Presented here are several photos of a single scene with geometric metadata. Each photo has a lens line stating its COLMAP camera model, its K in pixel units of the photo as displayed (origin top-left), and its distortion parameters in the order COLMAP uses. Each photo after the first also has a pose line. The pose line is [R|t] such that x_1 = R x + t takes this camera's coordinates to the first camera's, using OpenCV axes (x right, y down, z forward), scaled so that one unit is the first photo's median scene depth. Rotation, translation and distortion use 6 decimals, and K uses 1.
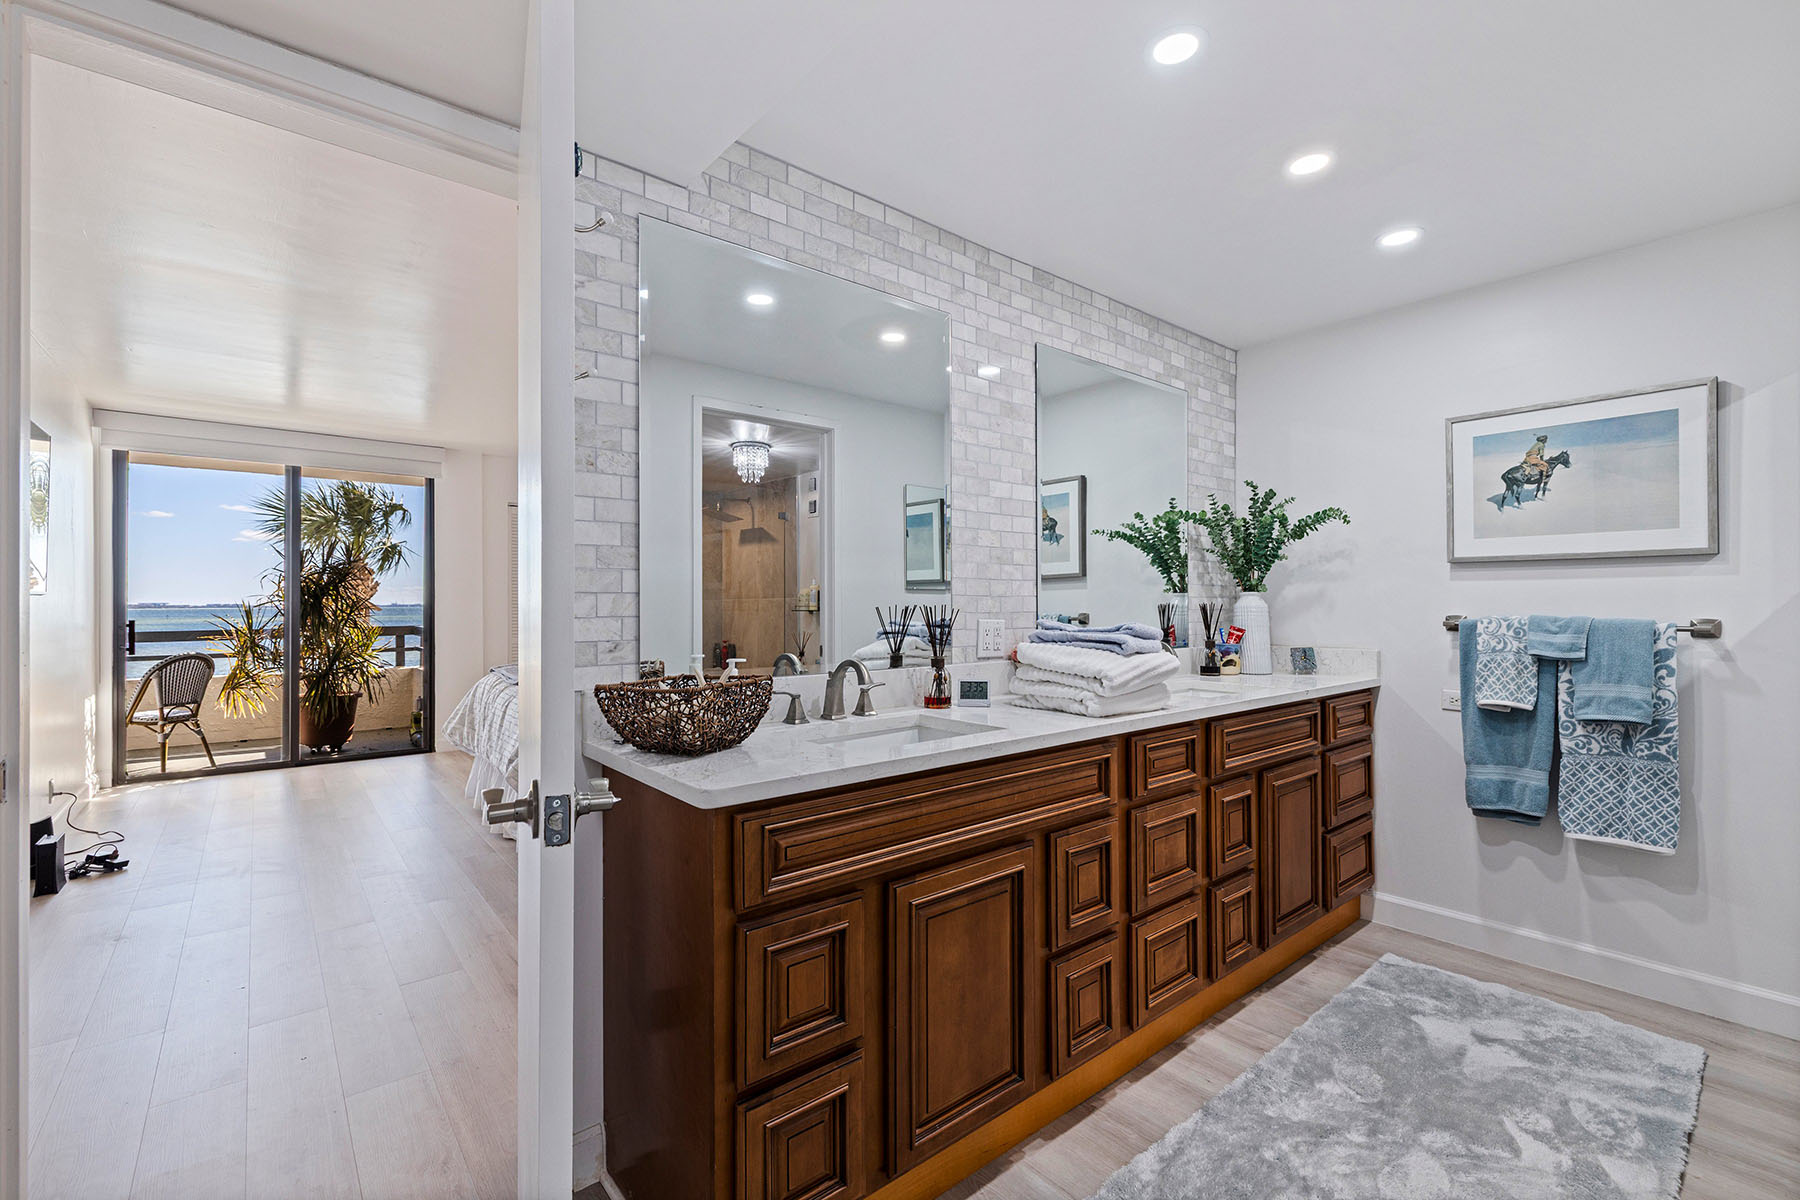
lens RADIAL K [[782.9, 0, 896.7], [0, 782.9, 600.8], [0, 0, 1]] dist [0.012142, 0.000469]
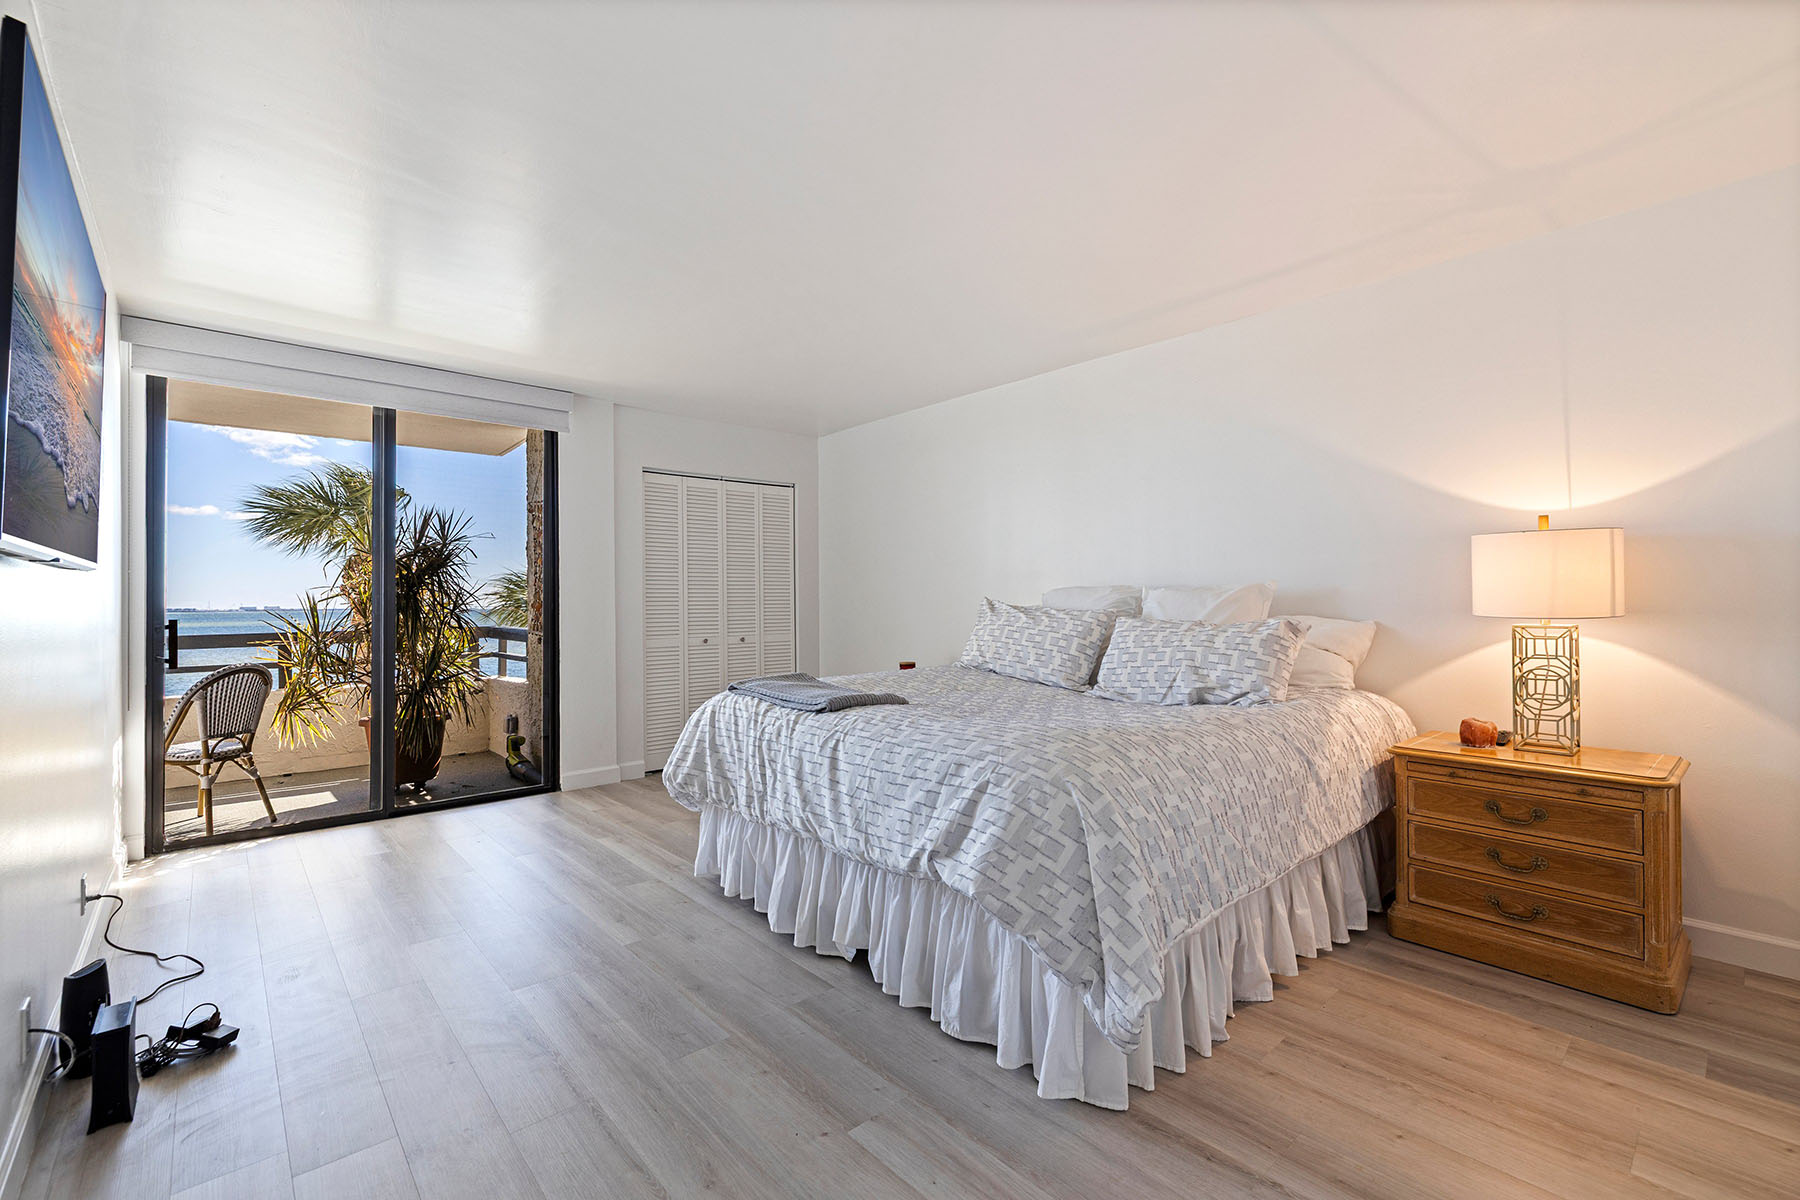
lens RADIAL K [[782.9, 0, 903.1], [0, 782.9, 595.8], [0, 0, 1]] dist [0.012142, 0.000469]
pose [[0.999296, -0.004141, 0.037290, -0.310889], [0.004397, 0.999967, -0.006793, 0.010747], [-0.037261, 0.006952, 0.999281, 0.247770]]
